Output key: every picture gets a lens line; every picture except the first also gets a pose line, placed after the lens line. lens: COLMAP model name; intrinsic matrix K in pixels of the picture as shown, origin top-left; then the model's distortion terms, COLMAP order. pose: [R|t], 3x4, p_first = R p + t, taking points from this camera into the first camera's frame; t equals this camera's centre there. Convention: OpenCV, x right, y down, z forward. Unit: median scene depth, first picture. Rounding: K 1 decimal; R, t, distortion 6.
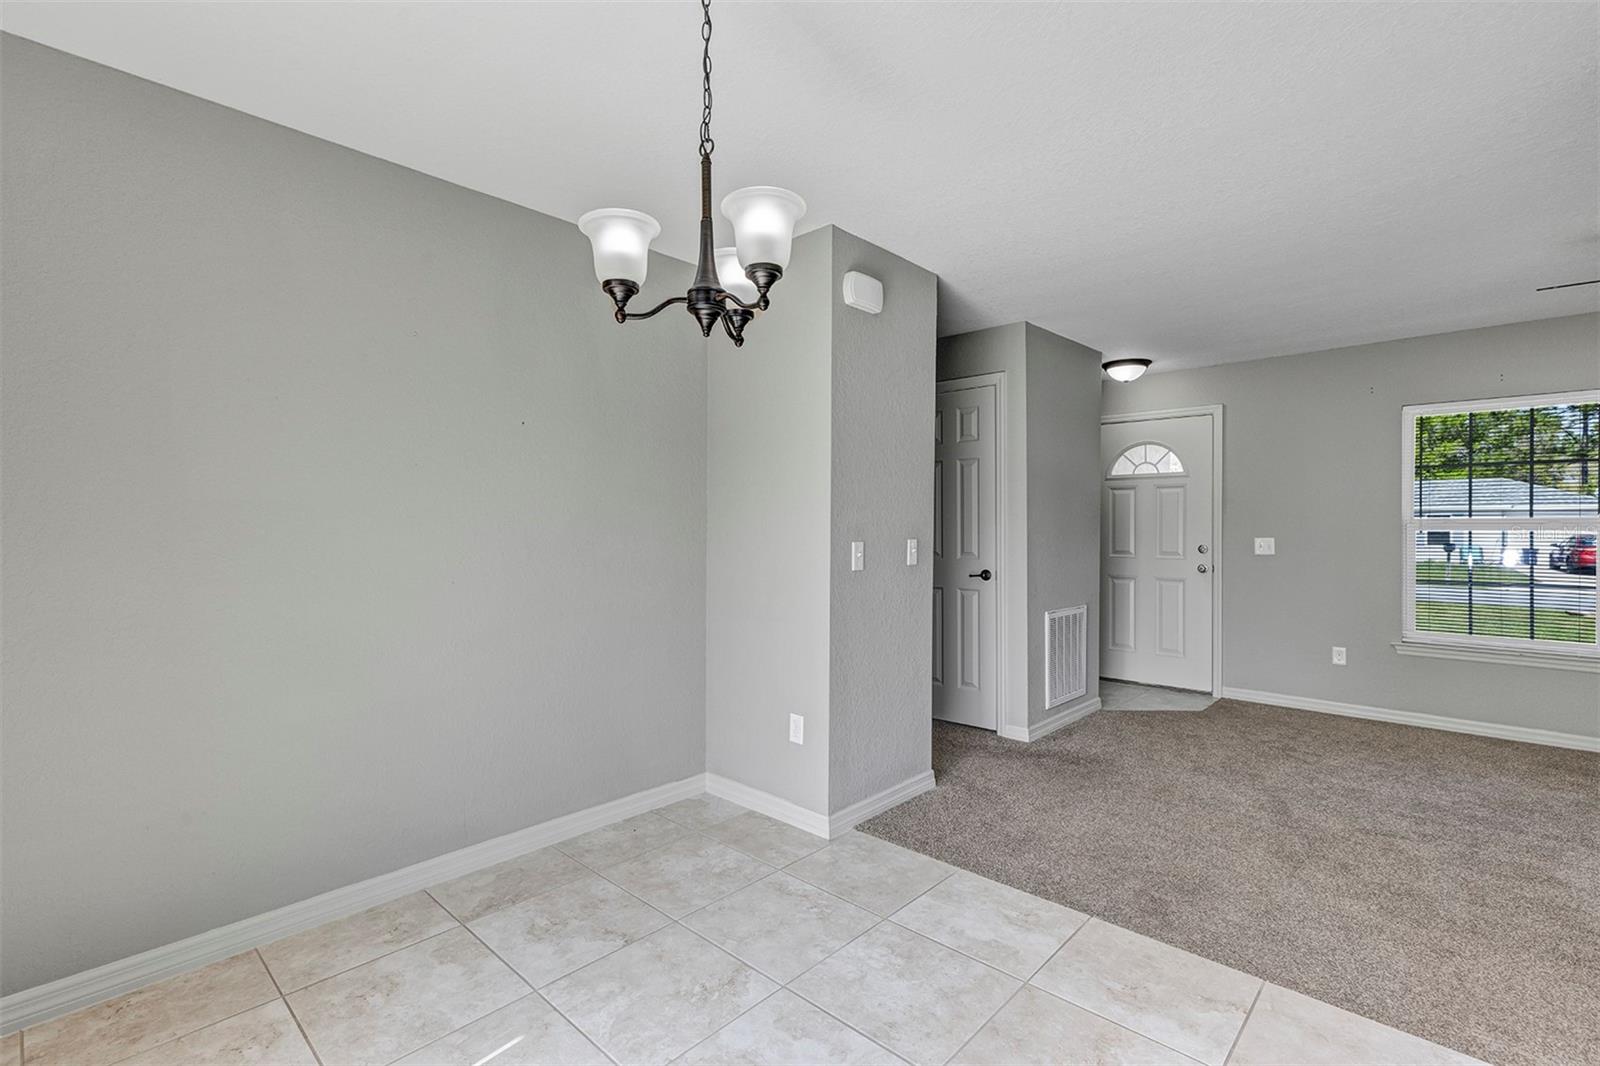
lens RADIAL K [[739.0, 0, 800.0], [0, 739.0, 533.0], [0, 0, 1]] dist [0.019461, 0.000092]
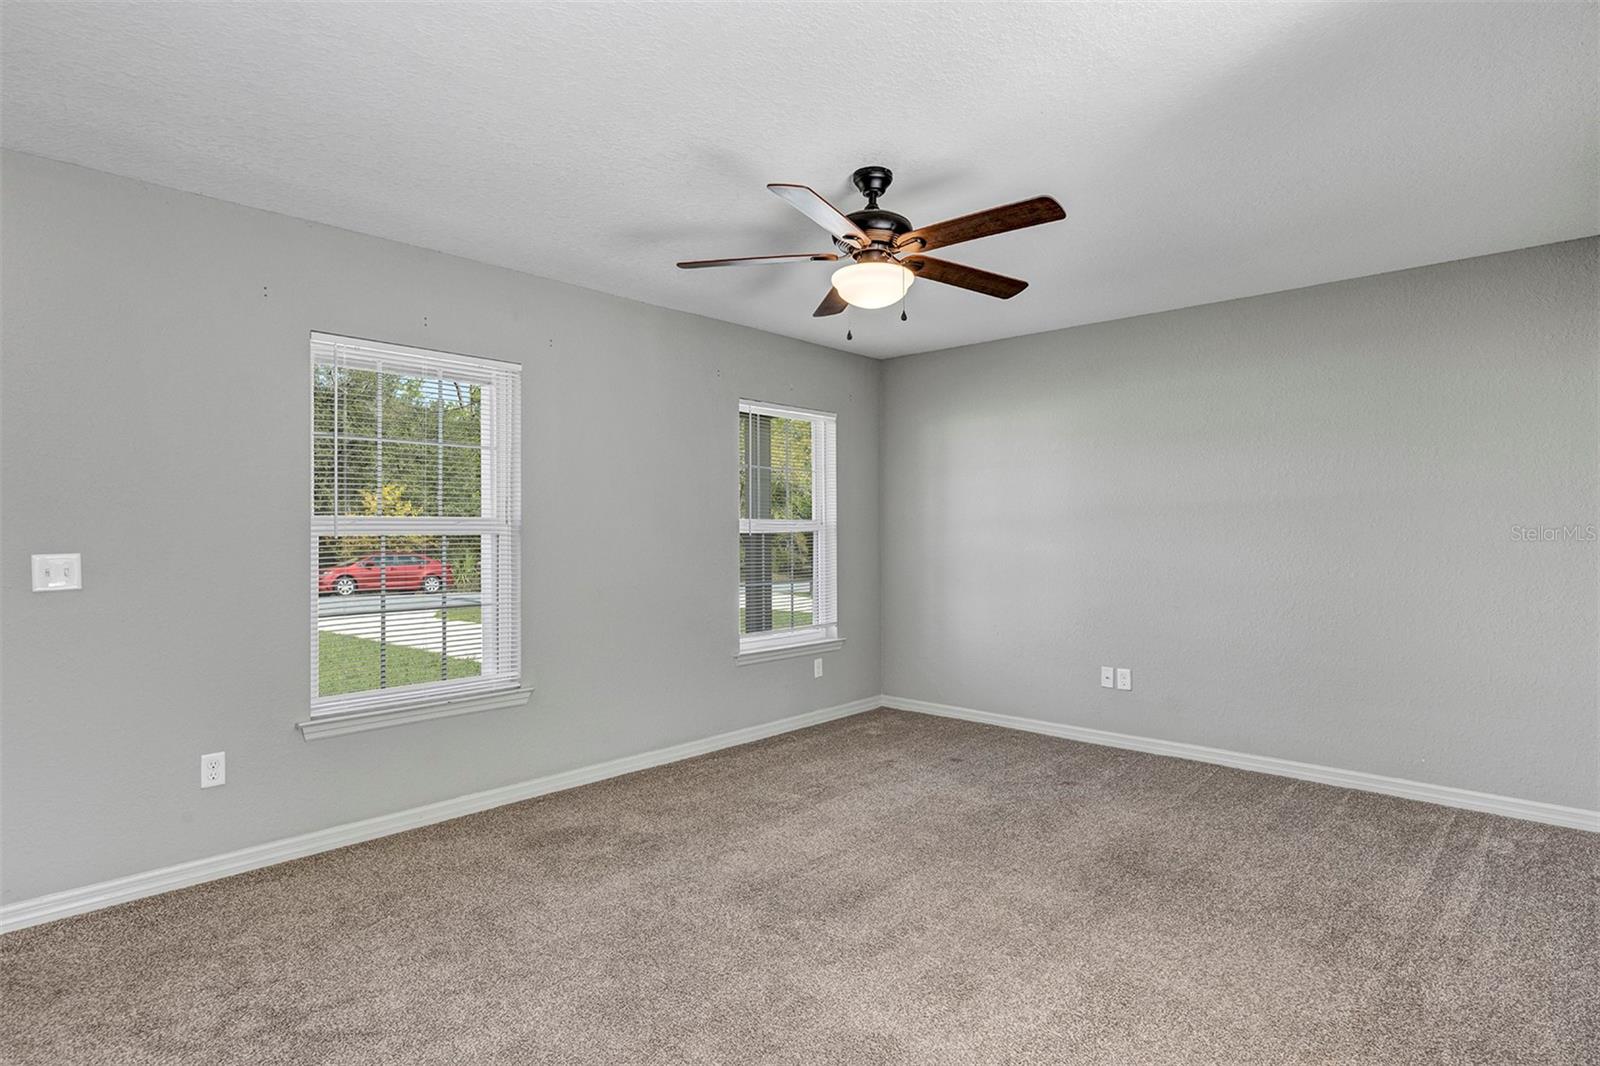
lens RADIAL K [[830.4, 0, 775.7], [0, 830.4, 524.3], [0, 0, 1]] dist [-0.000664, 0.000033]
pose [[0.015742, 0.006847, 0.999853, 0.127660], [0.011169, 0.999913, -0.007024, -0.003210], [-0.999814, 0.011278, 0.015664, 0.573373]]
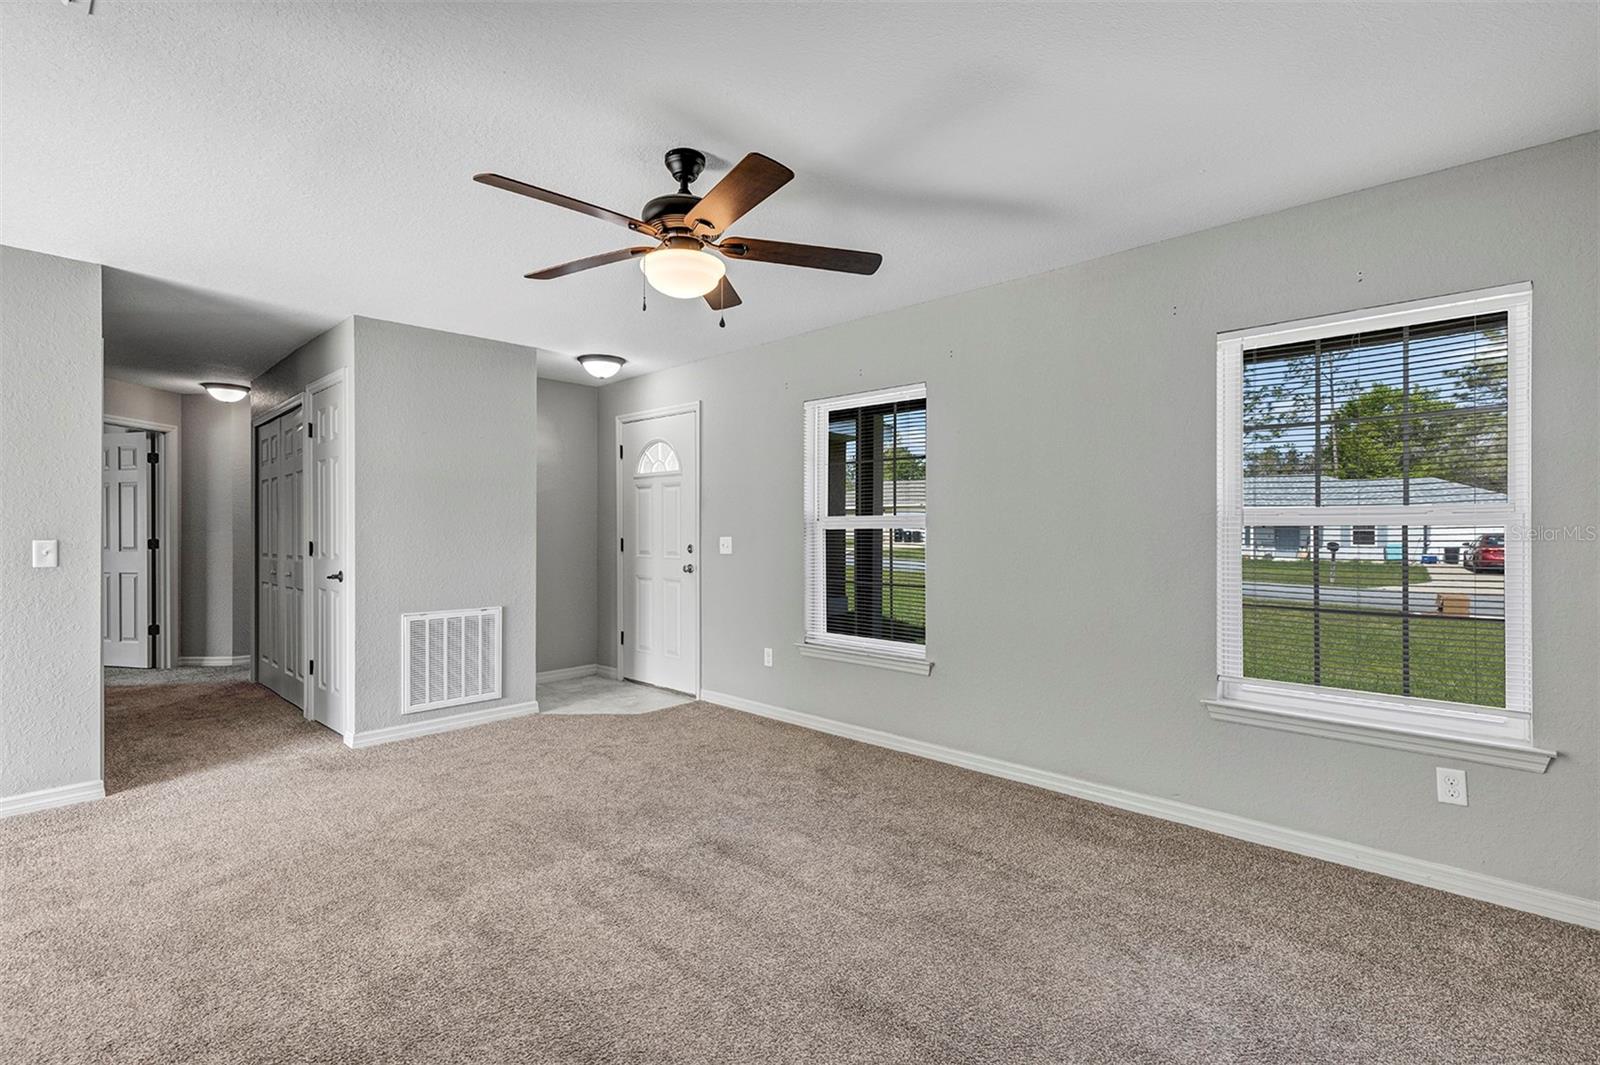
lens RADIAL K [[739.0, 0, 800.0], [0, 739.0, 532.5], [0, 0, 1]] dist [0.019461, 0.000092]
pose [[0.999817, -0.004429, -0.018605, 0.768437], [0.004346, 0.999980, -0.004509, 0.005877], [0.018625, 0.004428, 0.999817, 0.031670]]
